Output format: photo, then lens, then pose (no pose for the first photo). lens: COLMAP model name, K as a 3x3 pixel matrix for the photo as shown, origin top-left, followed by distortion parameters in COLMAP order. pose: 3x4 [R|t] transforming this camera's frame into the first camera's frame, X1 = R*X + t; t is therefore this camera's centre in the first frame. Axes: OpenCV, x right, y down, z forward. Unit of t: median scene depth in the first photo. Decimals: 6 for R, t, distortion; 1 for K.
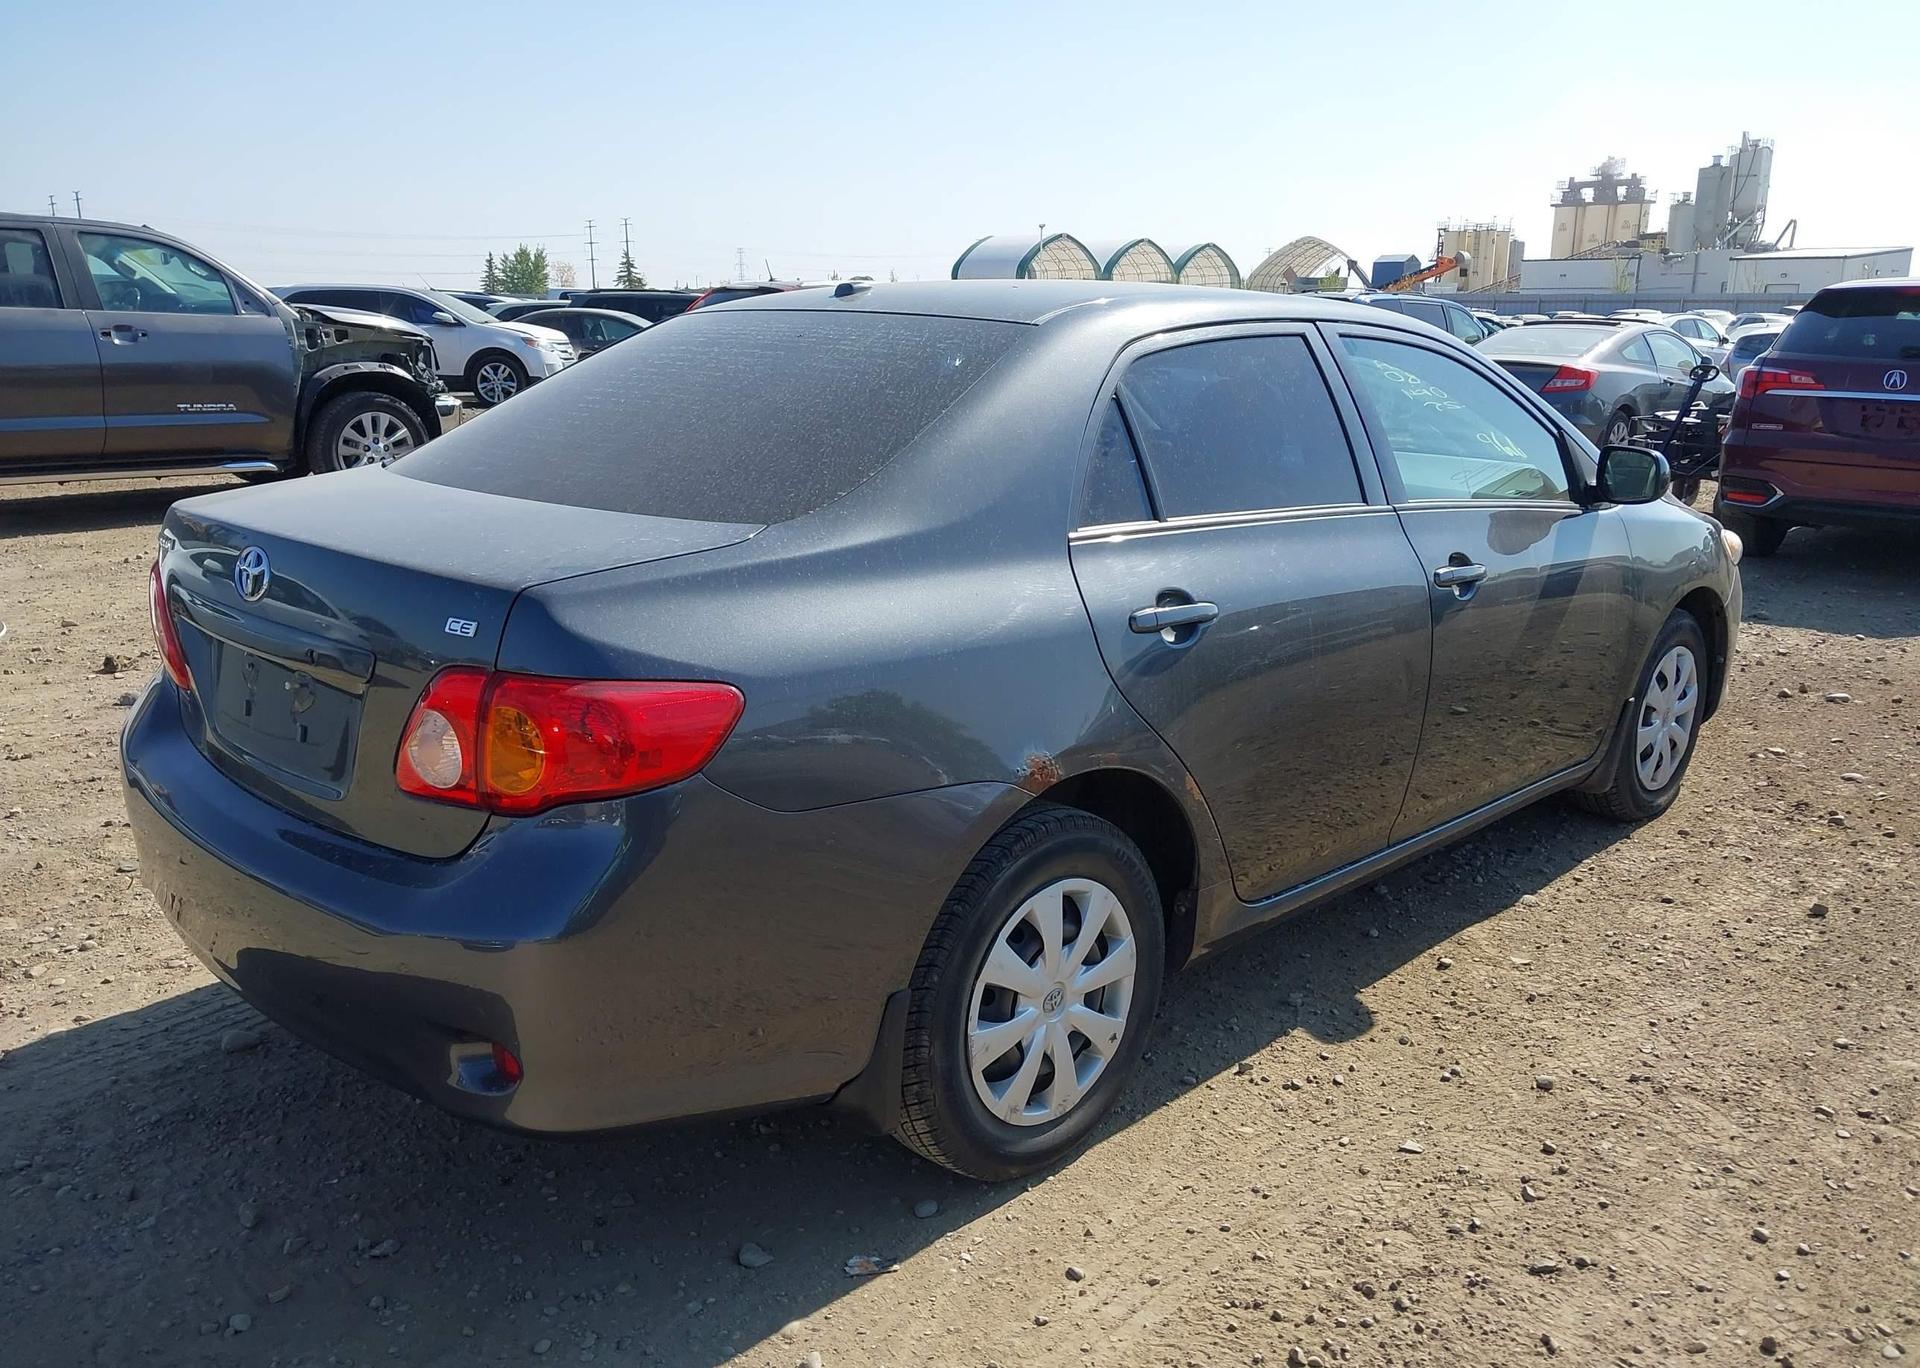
lens RADIAL K [[1533.4, 0, 980.7], [0, 1533.4, 692.1], [0, 0, 1]] dist [0.032651, -0.058352]
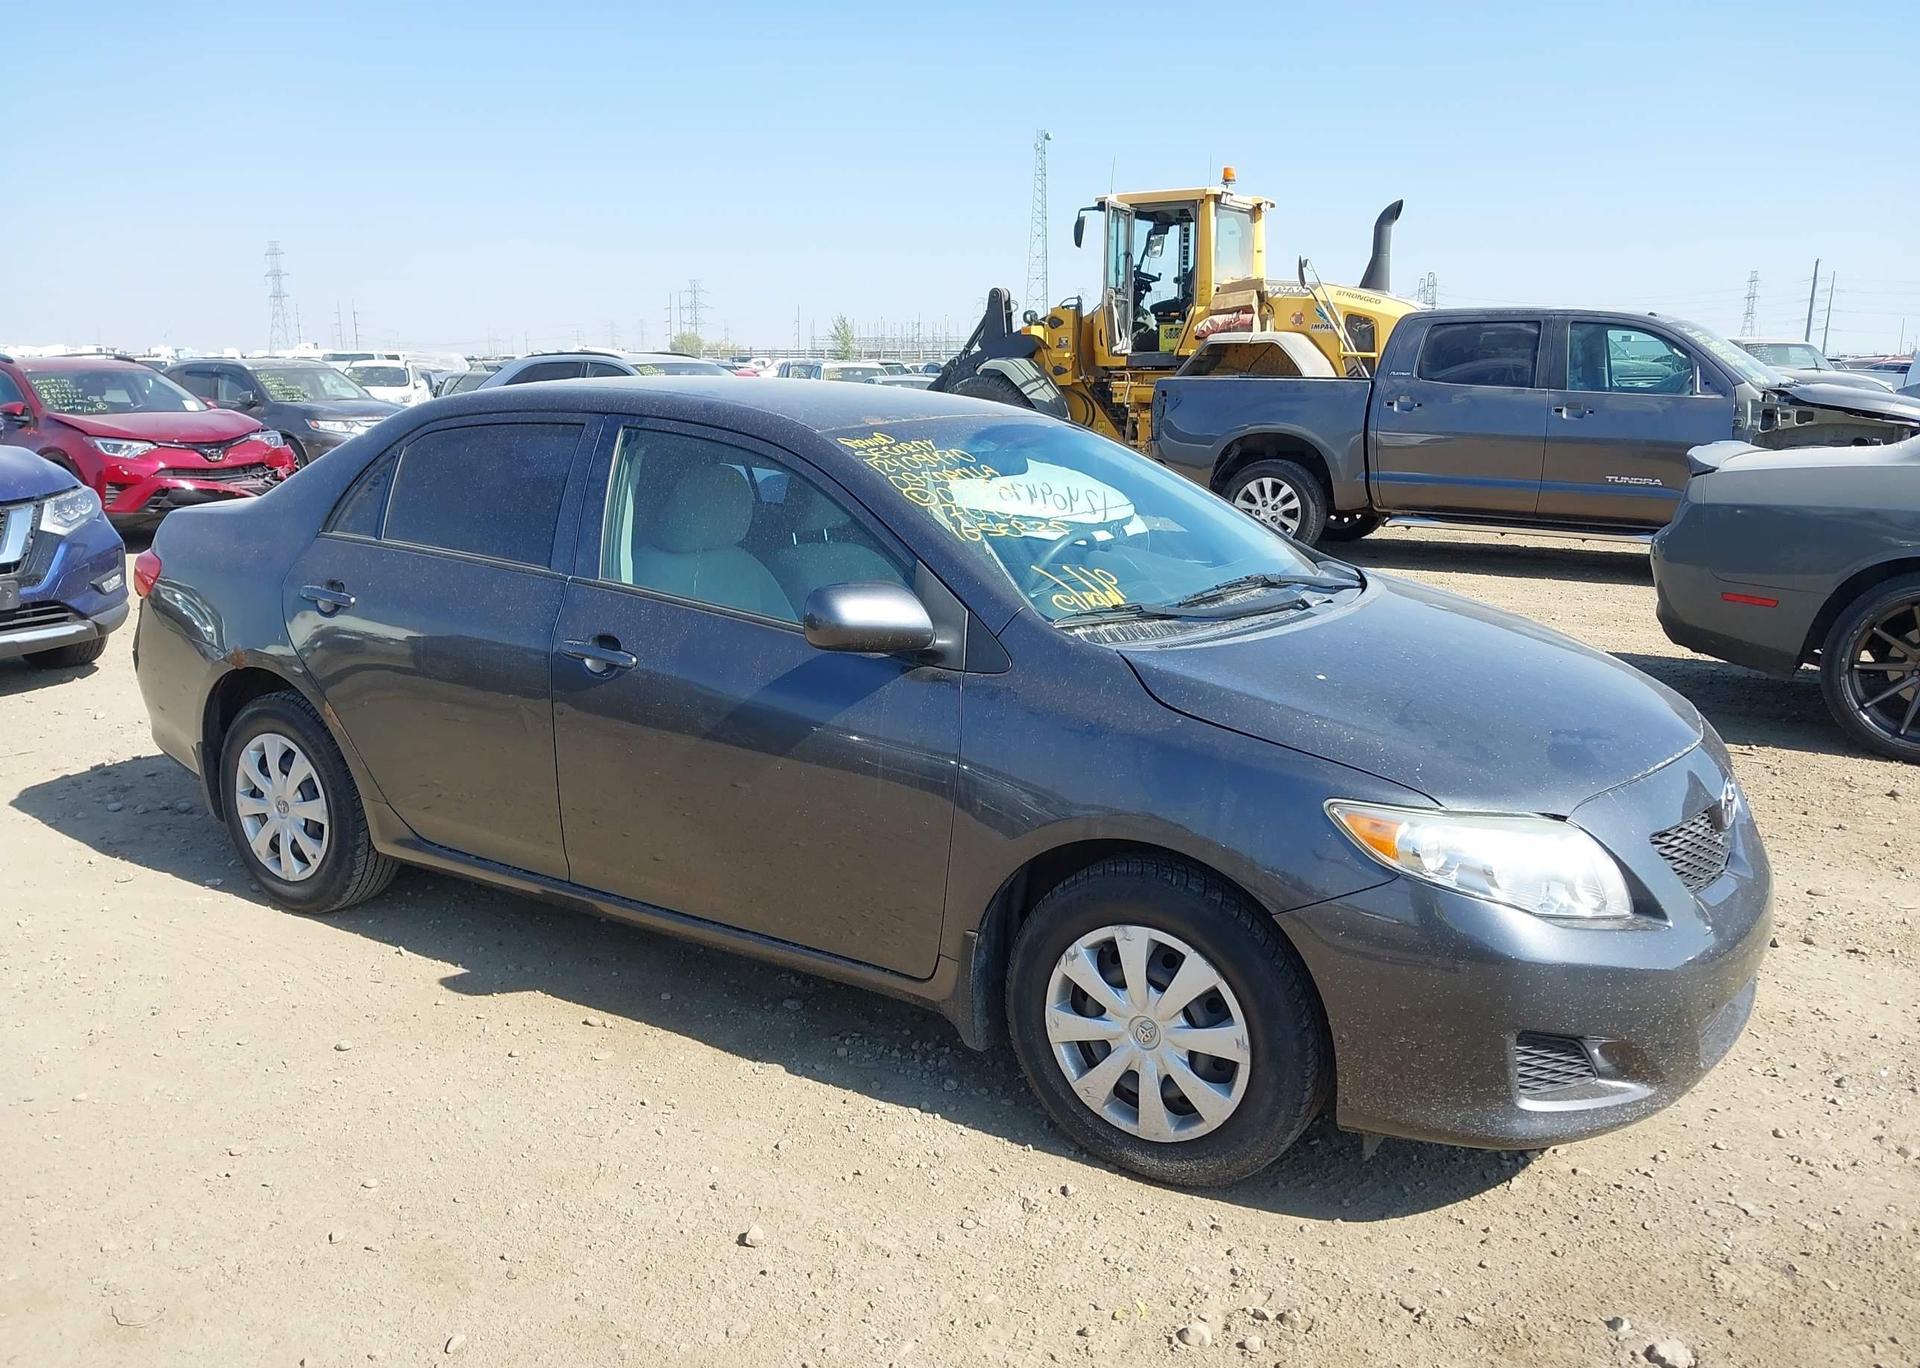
lens RADIAL K [[1517.7, 0, 960.0], [0, 1517.7, 684.0], [0, 0, 1]] dist [0.150671, -0.362206]
pose [[0.194822, 0.195131, -0.961233, 1.232661], [-0.242962, 0.959069, 0.145449, -0.242634], [0.950270, 0.205207, 0.234257, 0.887645]]
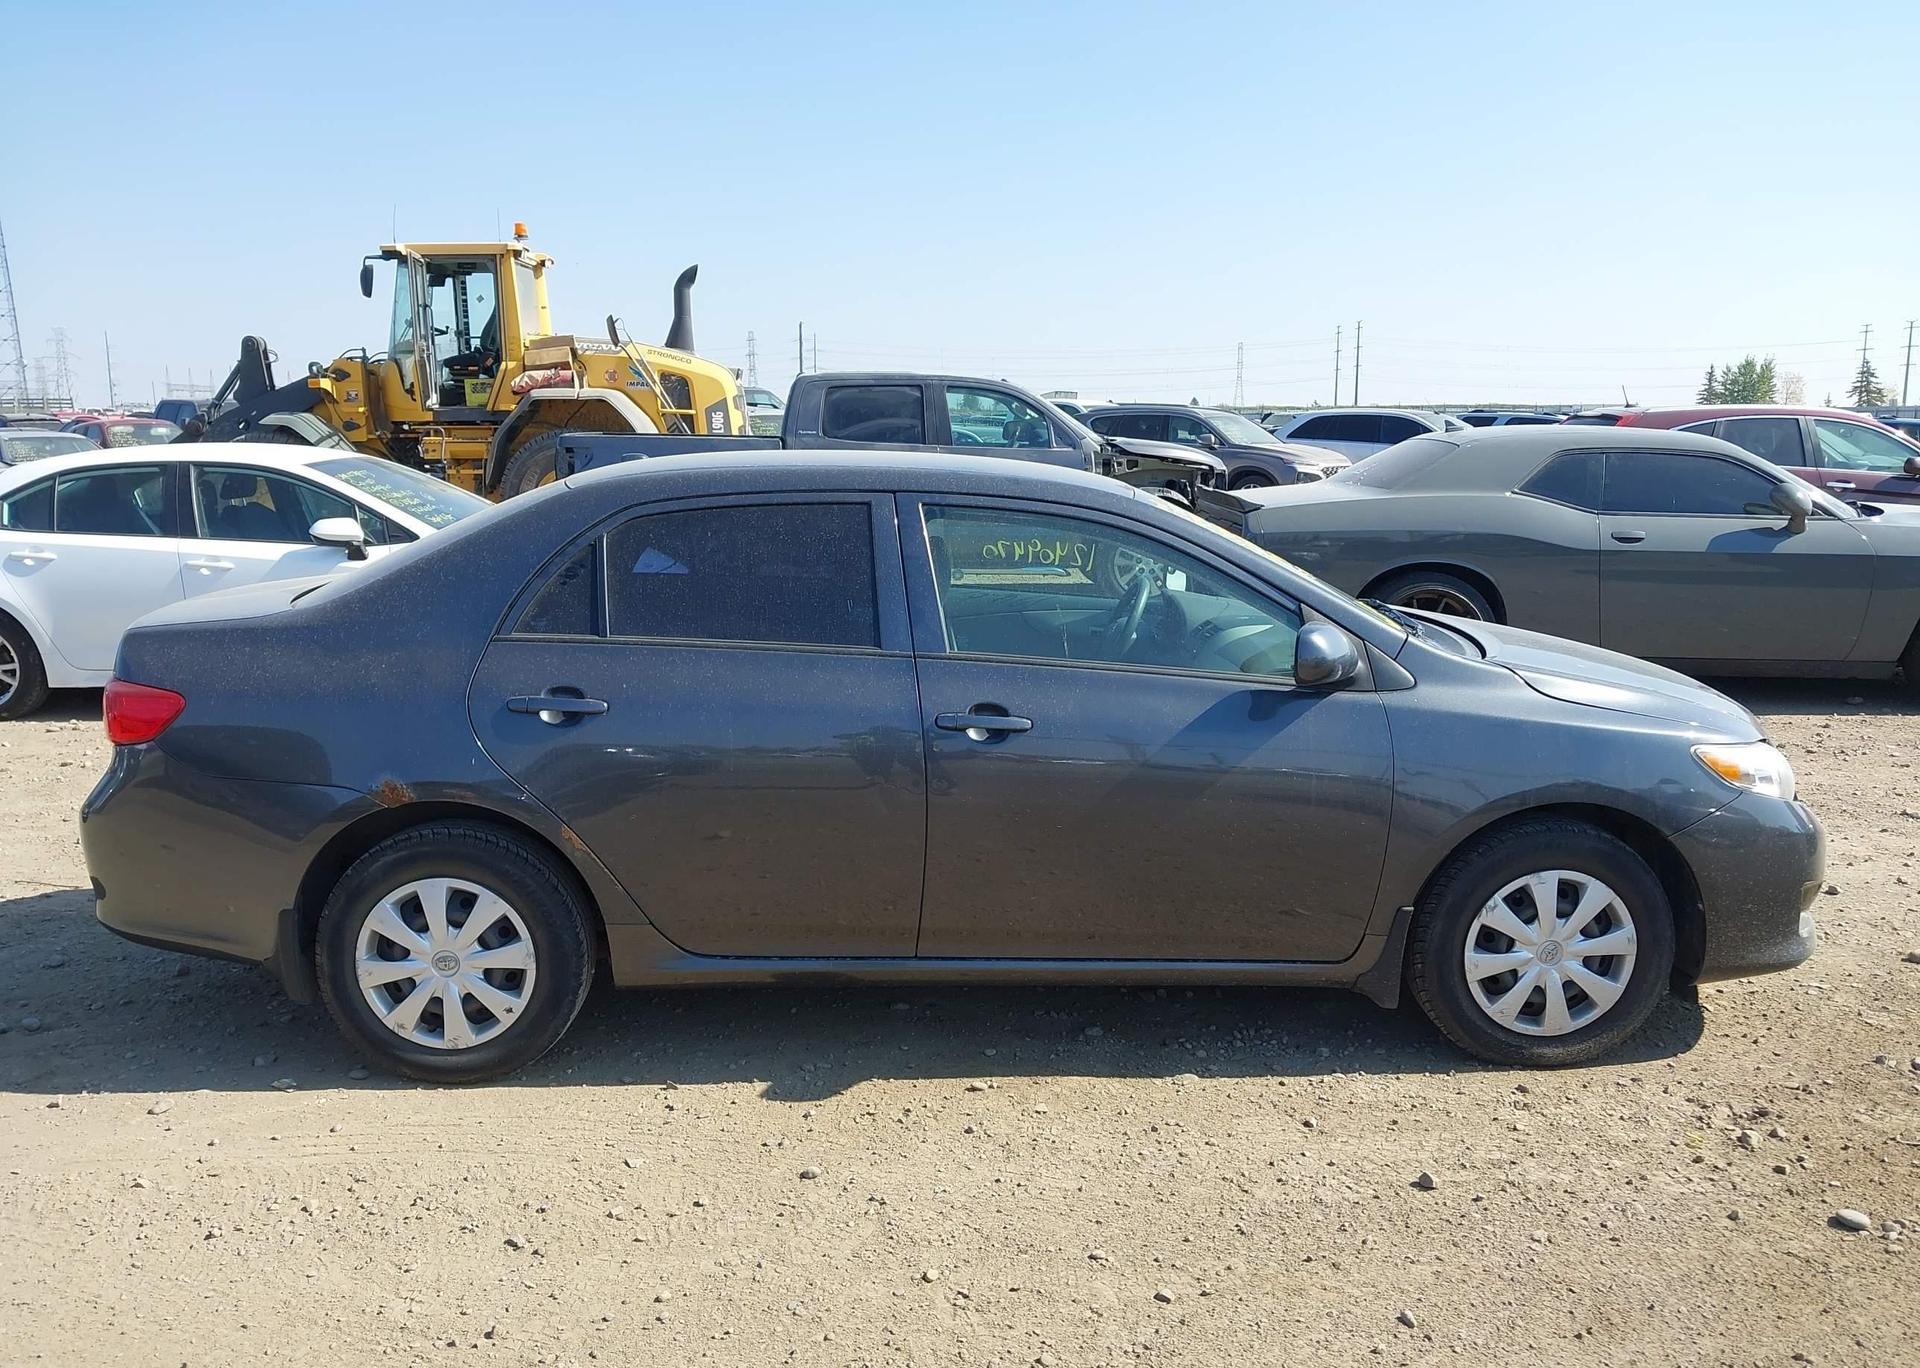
lens RADIAL K [[1531.9, 0, 966.9], [0, 1531.9, 684.8], [0, 0, 1]] dist [0.123327, -0.277250]
pose [[0.721250, 0.111375, -0.683662, 0.931420], [-0.162885, 0.986582, -0.011118, -0.079697], [0.673251, 0.119377, 0.729714, 0.173764]]
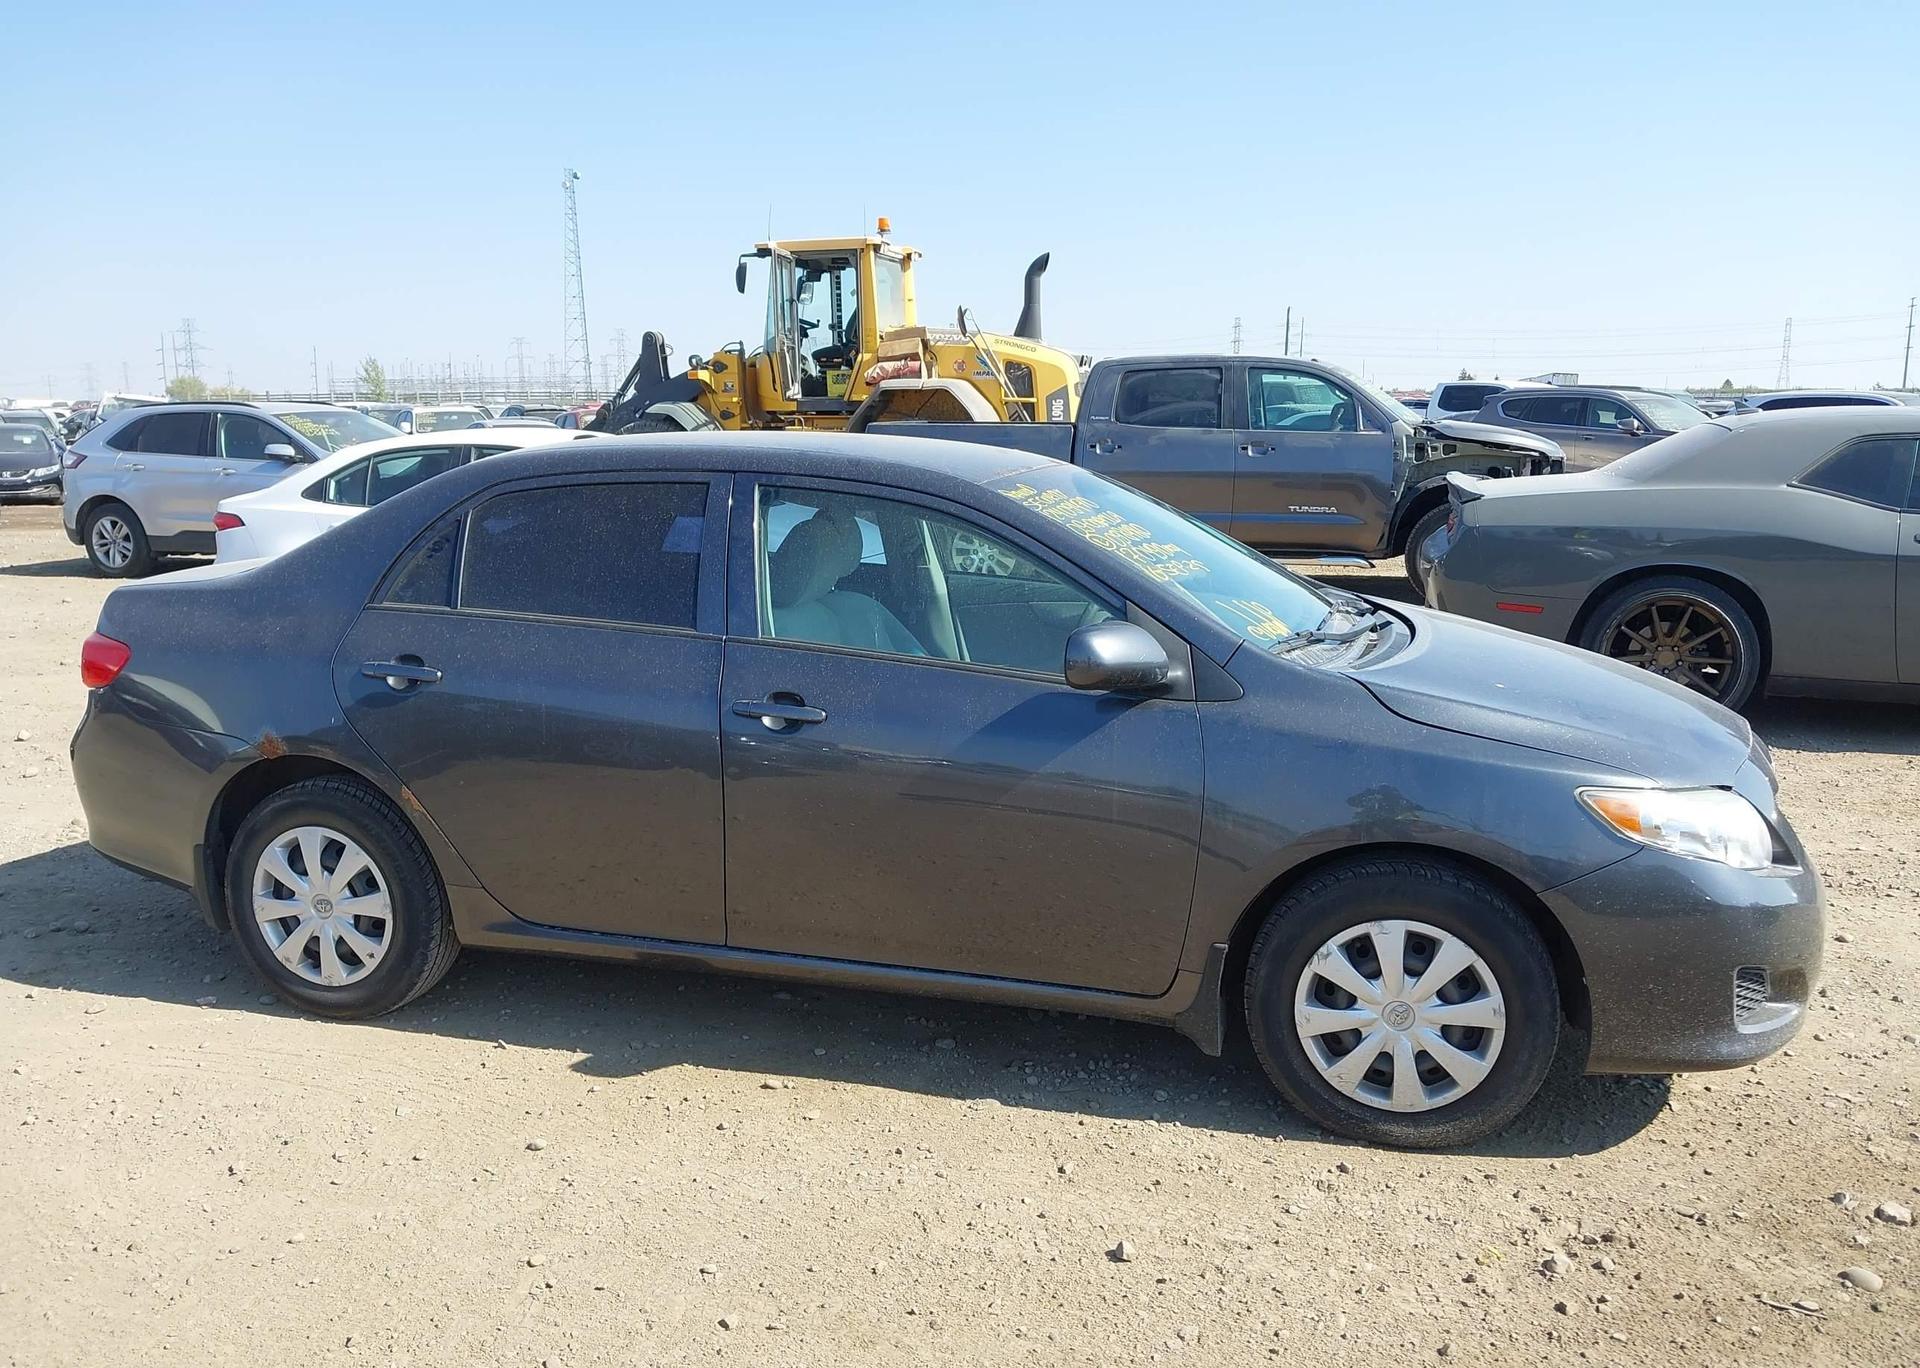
lens RADIAL K [[1531.9, 0, 966.9], [0, 1531.9, 684.8], [0, 0, 1]] dist [0.123327, -0.277250]
pose [[0.474608, 0.147792, -0.867701, 1.149690], [-0.207624, 0.976782, 0.052807, -0.158529], [0.855359, 0.155093, 0.494274, 0.524346]]
